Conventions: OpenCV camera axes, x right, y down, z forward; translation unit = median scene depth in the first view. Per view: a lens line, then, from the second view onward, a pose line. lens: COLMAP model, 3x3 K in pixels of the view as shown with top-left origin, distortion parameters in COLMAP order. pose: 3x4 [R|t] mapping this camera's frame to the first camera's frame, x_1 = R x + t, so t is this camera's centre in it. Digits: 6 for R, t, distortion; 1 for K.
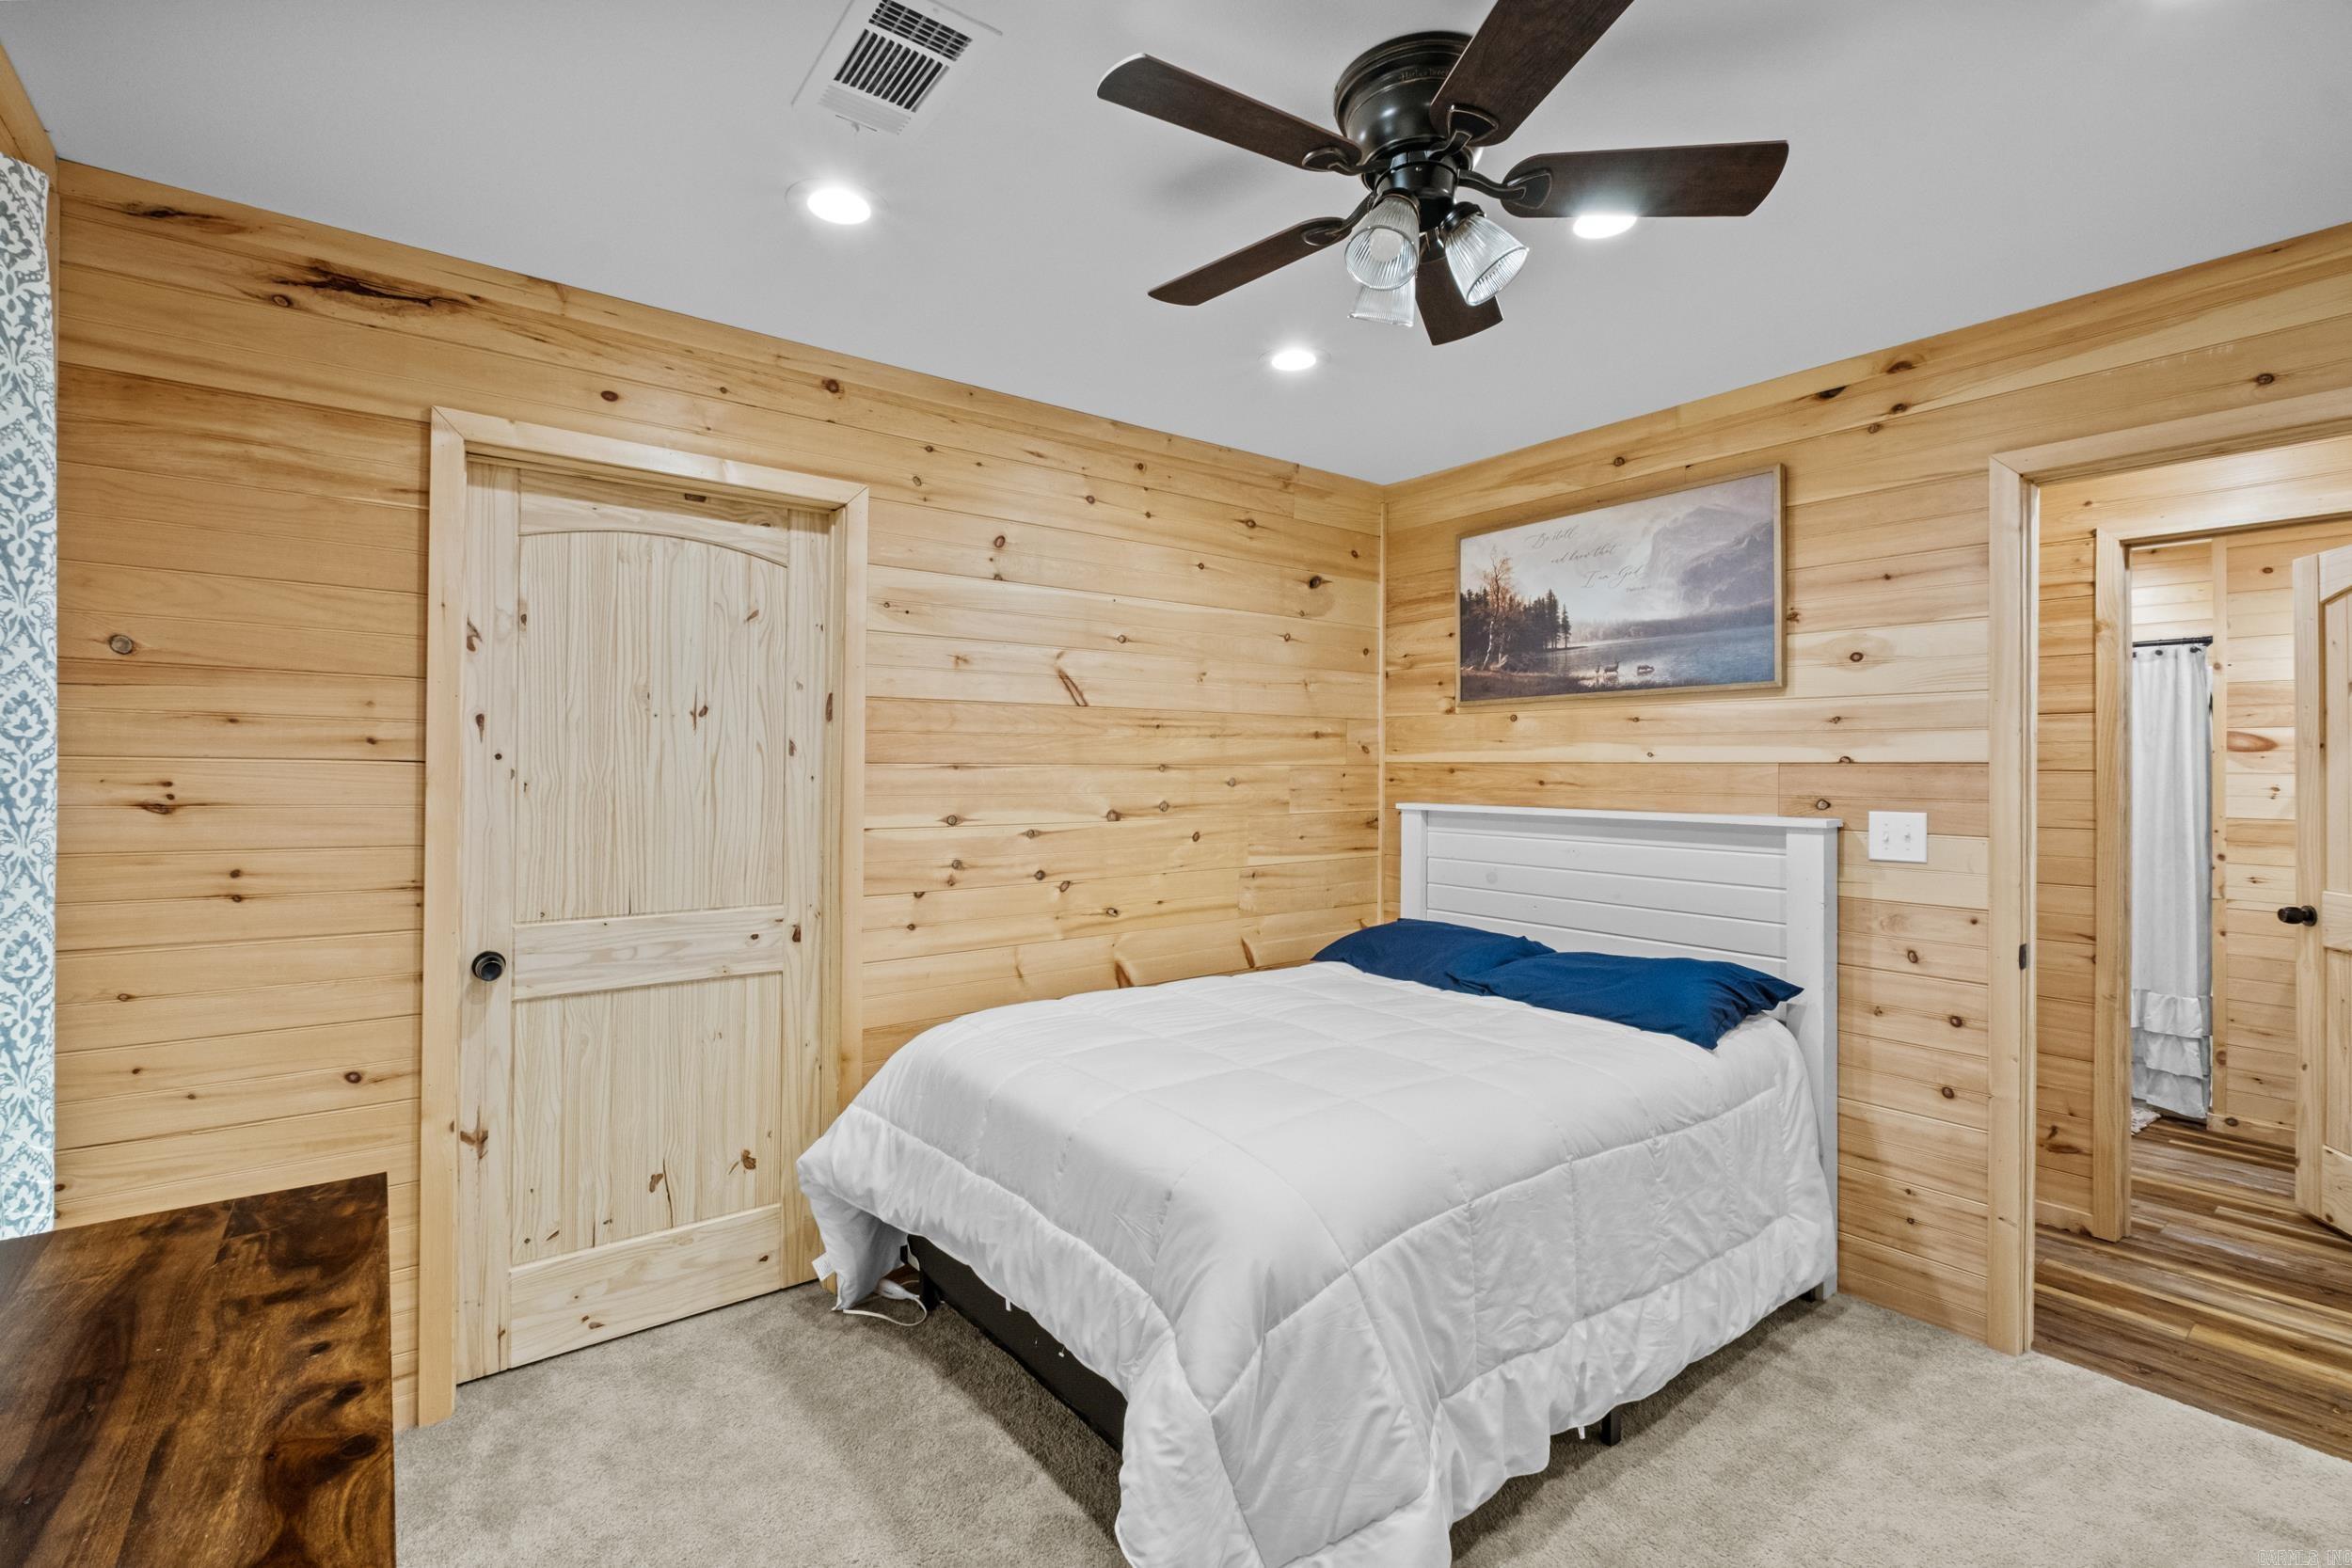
lens RADIAL K [[1029.8, 0, 1171.1], [0, 1029.8, 768.2], [0, 0, 1]] dist [-0.004831, 0.001684]
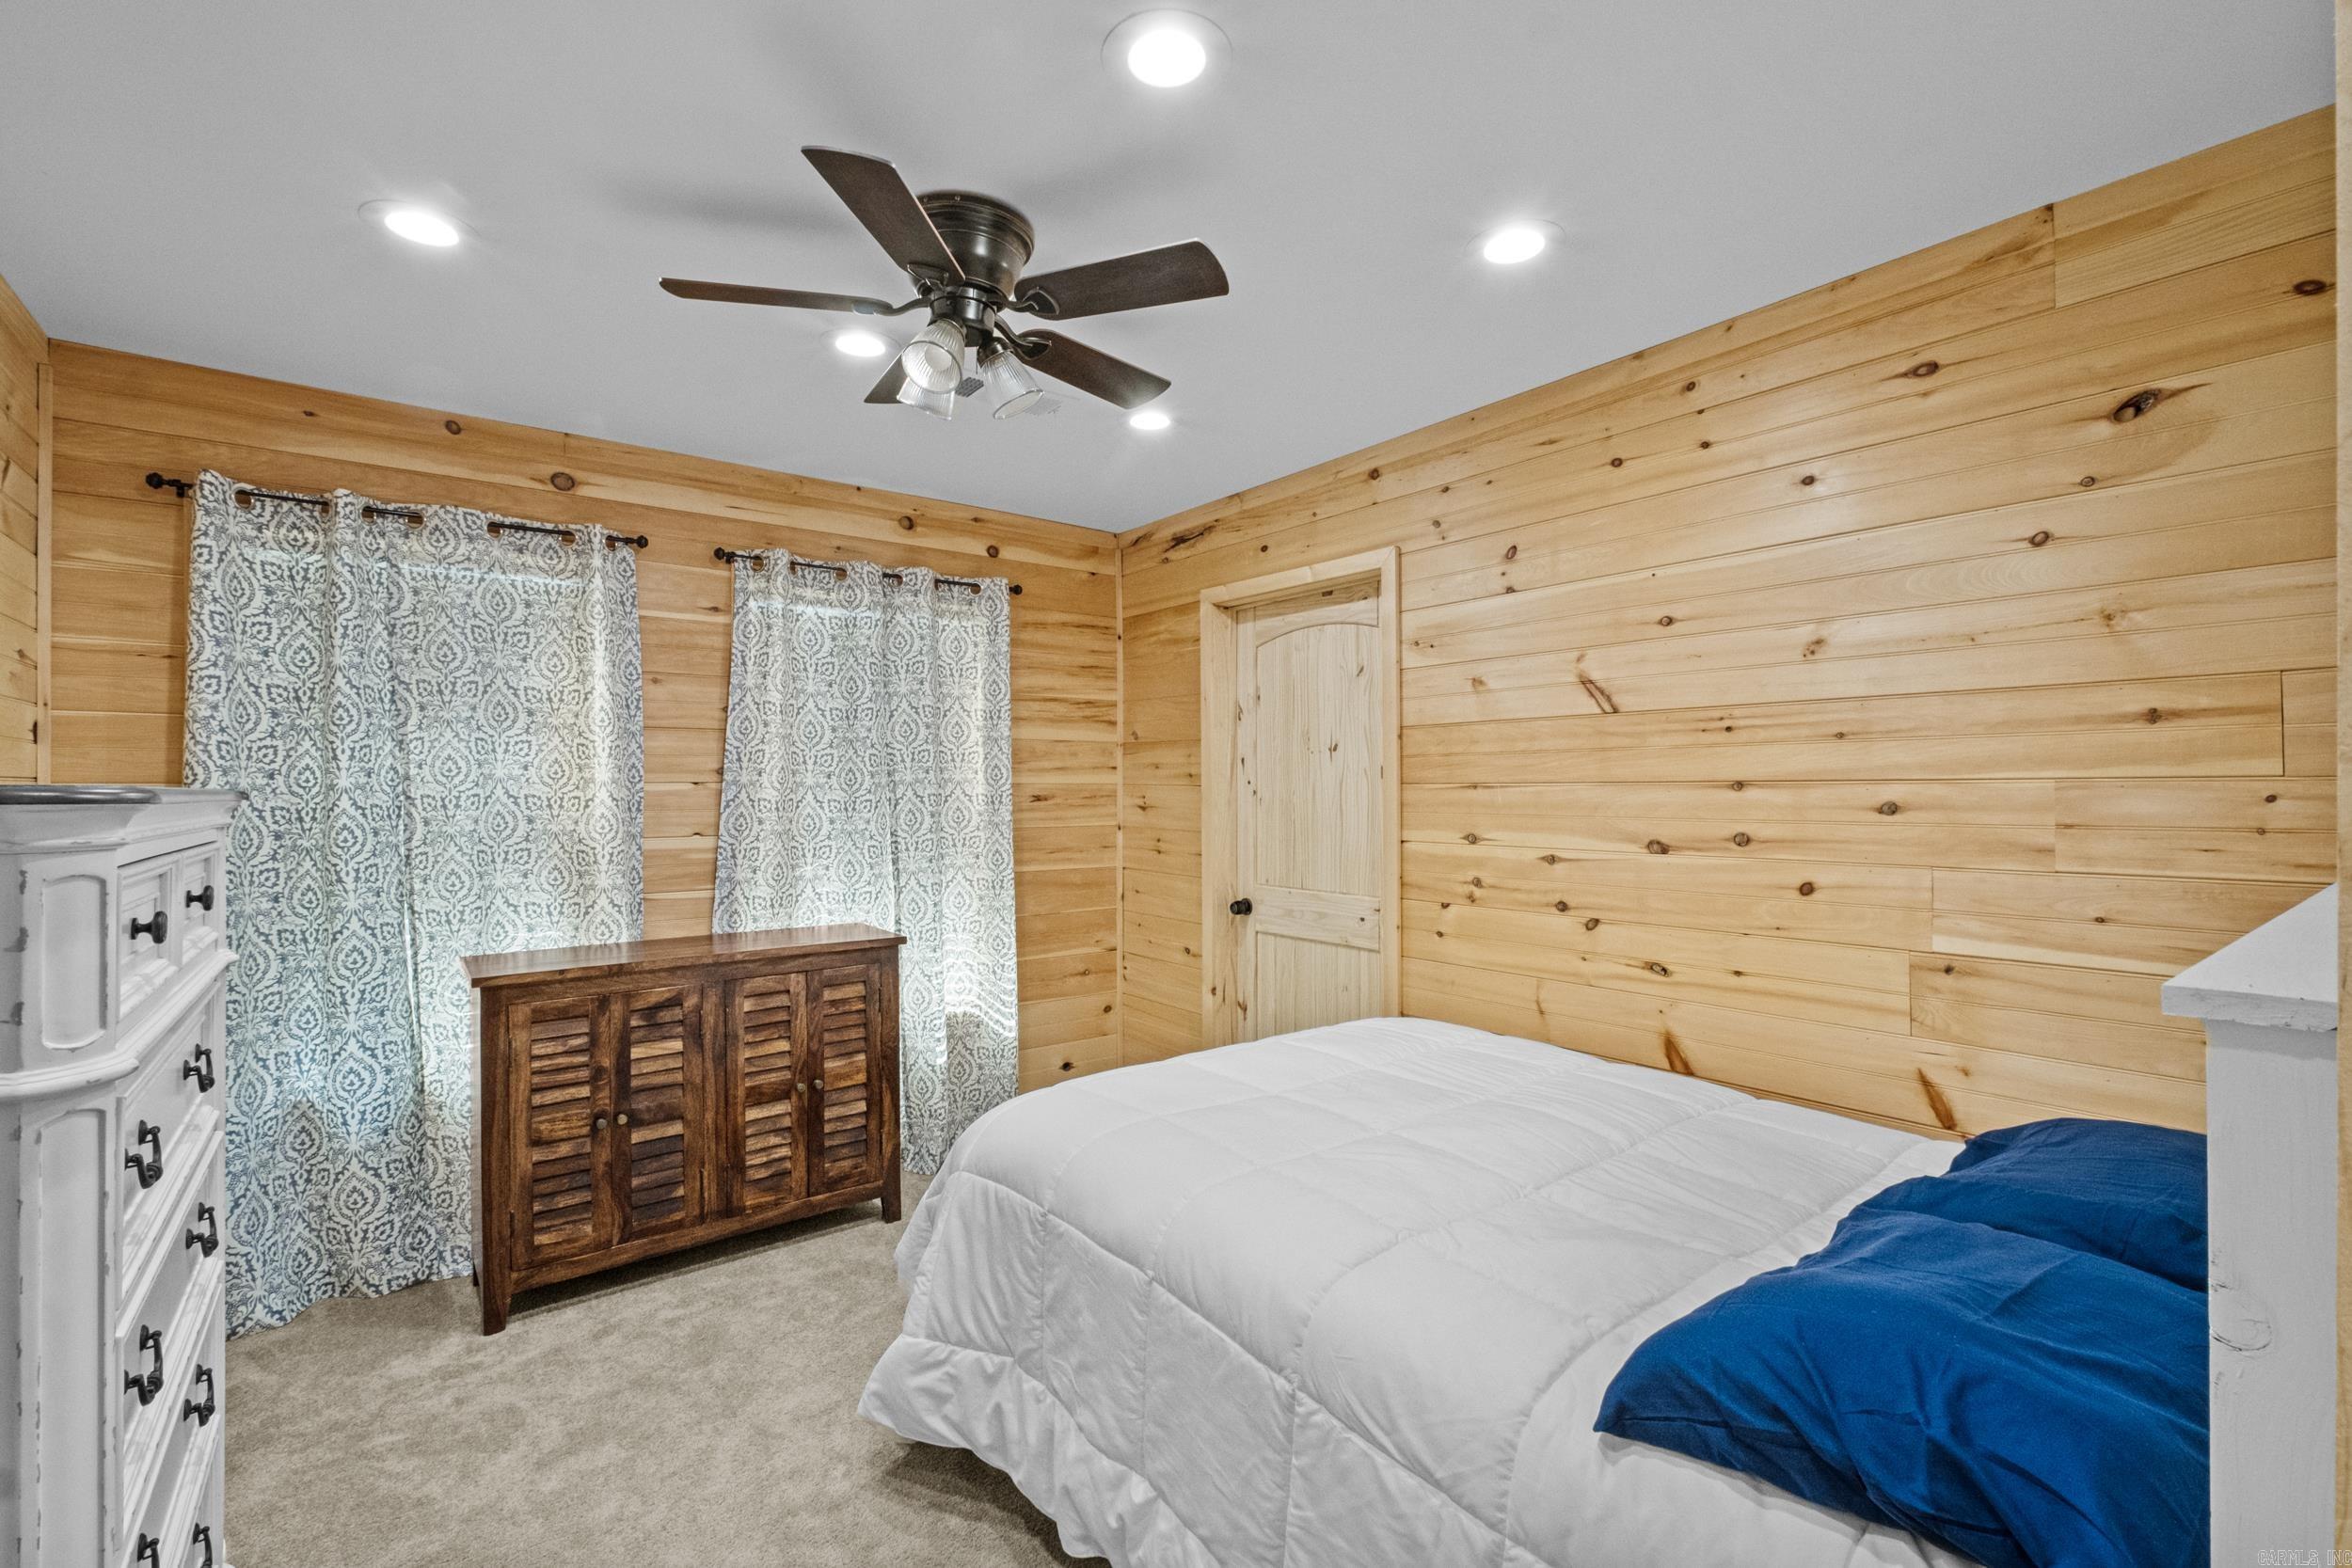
lens RADIAL K [[1029.8, 0, 1170.0], [0, 1029.8, 789.9], [0, 0, 1]] dist [-0.004831, 0.001684]
pose [[0.001307, -0.002729, -0.999995, 0.807664], [0.002867, 0.999992, -0.002726, 0.003785], [0.999995, -0.002863, 0.001315, 0.690061]]
